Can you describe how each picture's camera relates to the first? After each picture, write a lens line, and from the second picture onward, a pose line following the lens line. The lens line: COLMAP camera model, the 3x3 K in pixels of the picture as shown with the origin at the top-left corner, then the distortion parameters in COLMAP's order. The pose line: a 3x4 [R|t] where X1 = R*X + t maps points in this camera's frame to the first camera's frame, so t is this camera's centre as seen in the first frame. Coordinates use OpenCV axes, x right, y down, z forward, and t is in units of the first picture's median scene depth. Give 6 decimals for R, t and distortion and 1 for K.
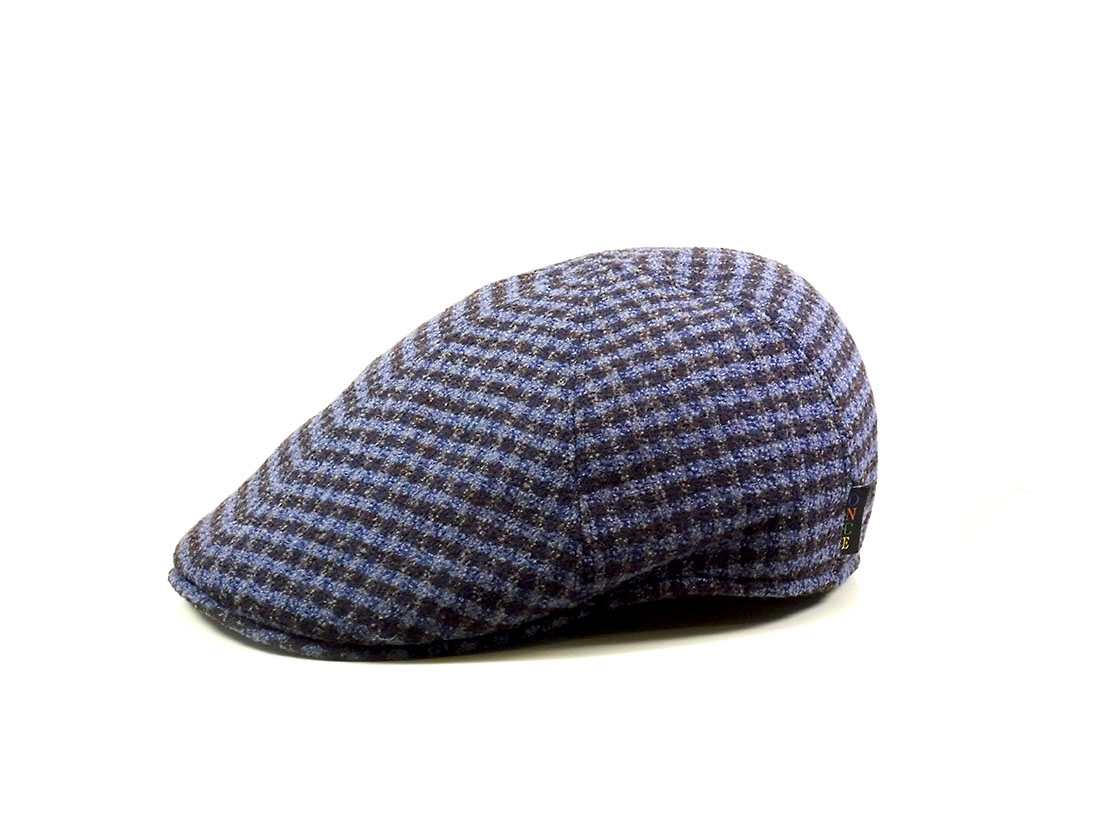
lens RADIAL K [[3265.9, 0, 551.1], [0, 3265.9, 407.2], [0, 0, 1]] dist [0.903389, 0.000000]
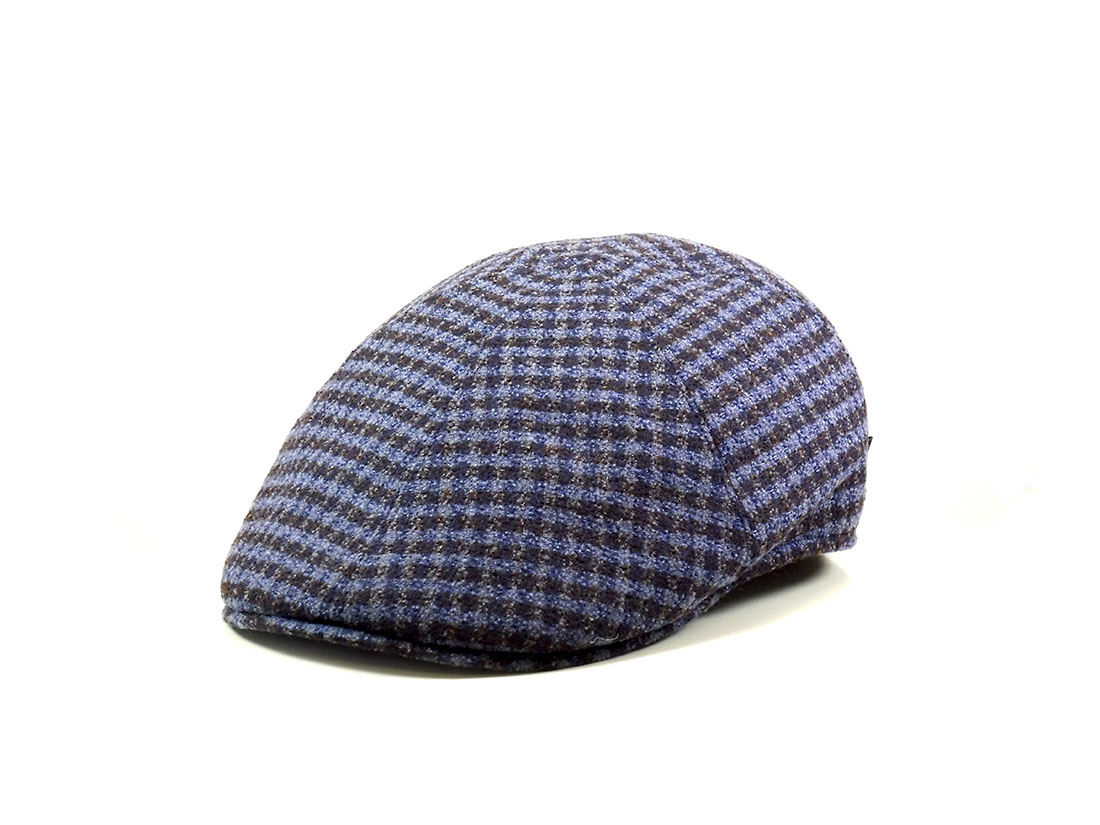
lens RADIAL K [[3265.9, 0, 556.5], [0, 3265.9, 411.0], [0, 0, 1]] dist [0.903389, 0.000000]
pose [[0.835713, -0.116967, 0.536565, -0.573956], [0.122664, 0.992128, 0.025224, -0.024377], [-0.535291, 0.044737, 0.843482, 0.163638]]
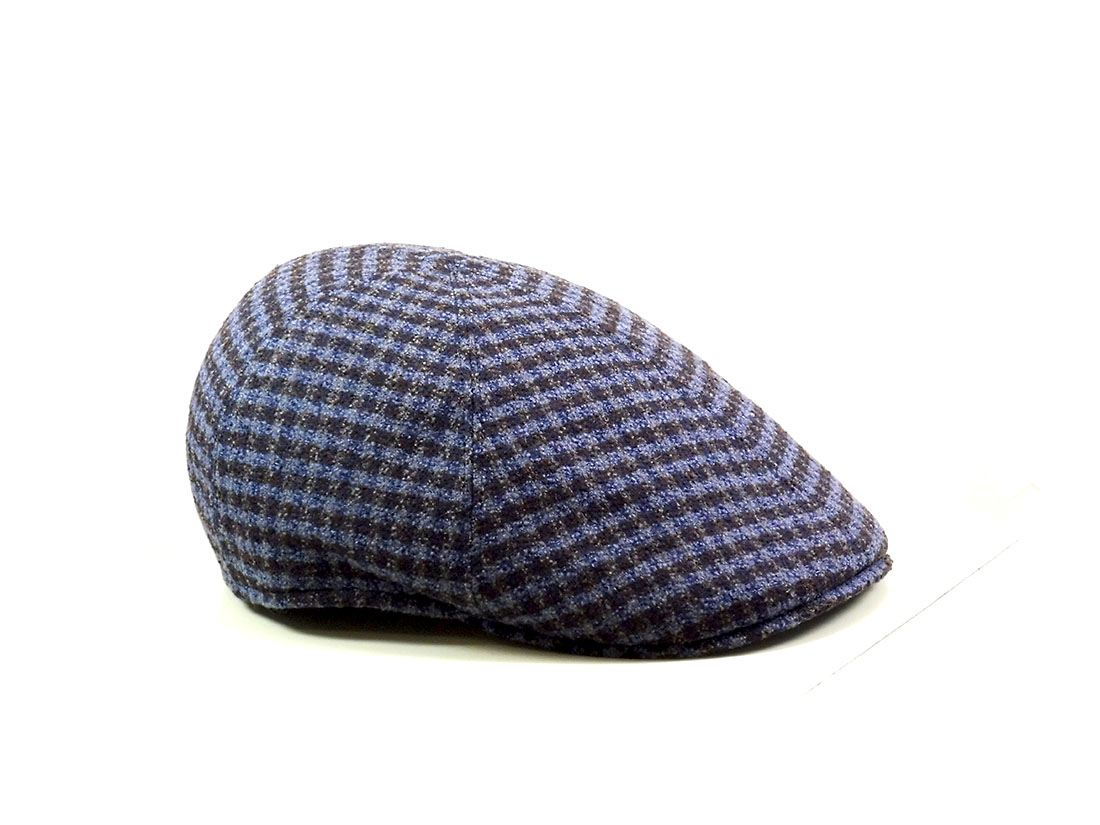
lens RADIAL K [[3265.9, 0, 550.2], [0, 3265.9, 410.0], [0, 0, 1]] dist [0.903389, 0.000000]
pose [[-0.614524, -0.149465, 0.774609, -0.837185], [0.203296, 0.918723, 0.338555, -0.357095], [-0.762253, 0.365525, -0.534192, 1.630572]]
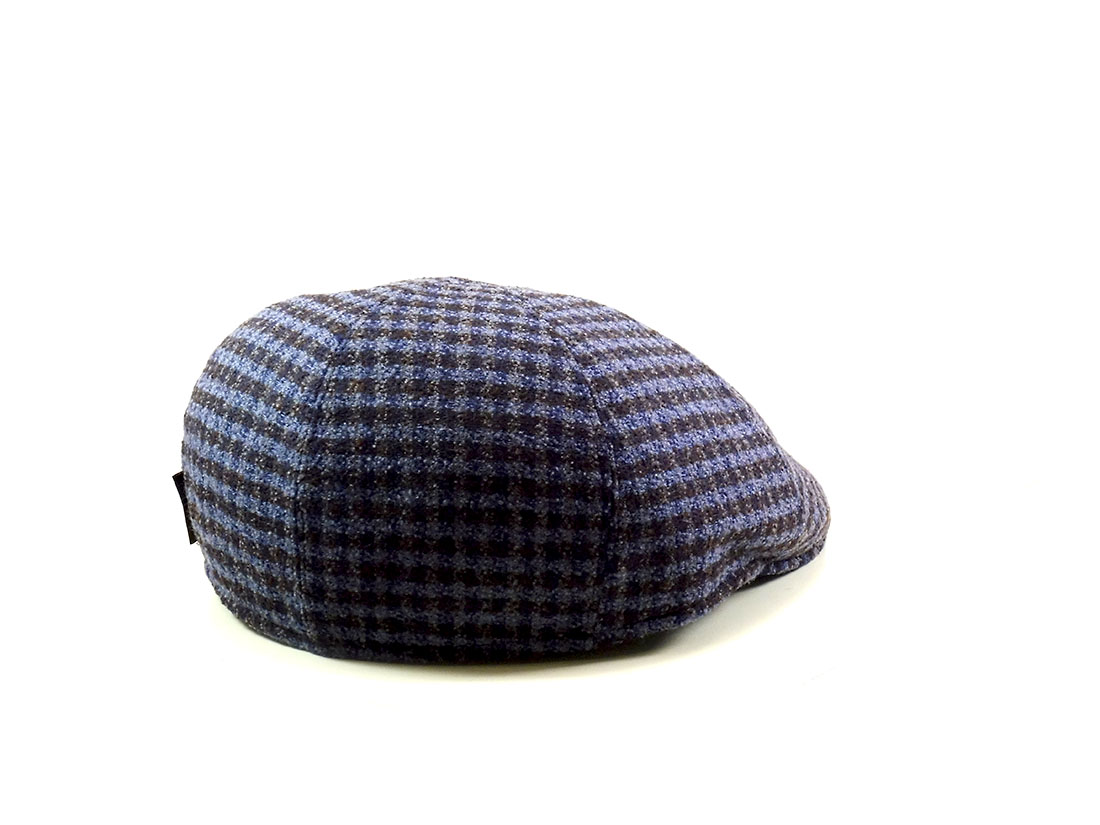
lens RADIAL K [[3265.9, 0, 554.0], [0, 3265.9, 411.6], [0, 0, 1]] dist [0.903389, 0.000000]
pose [[-0.859065, 0.150509, -0.489239, 0.504229], [-0.078652, 0.905629, 0.416714, -0.440296], [0.505788, 0.396464, -0.766156, 1.885857]]
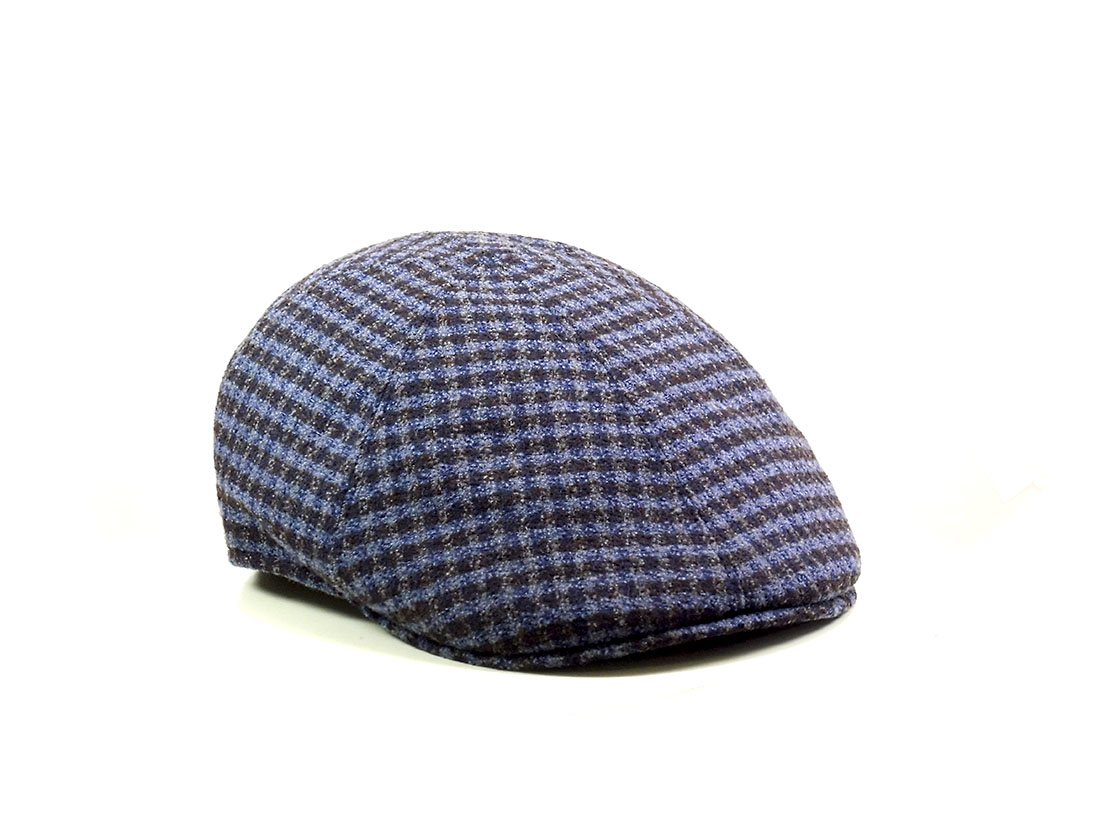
lens RADIAL K [[3265.9, 0, 548.5], [0, 3265.9, 412.3], [0, 0, 1]] dist [0.903389, 0.000000]
pose [[-0.119223, -0.202959, 0.971902, -1.044051], [0.239892, 0.943993, 0.226559, -0.237061], [-0.963451, 0.260163, -0.063858, 1.130479]]
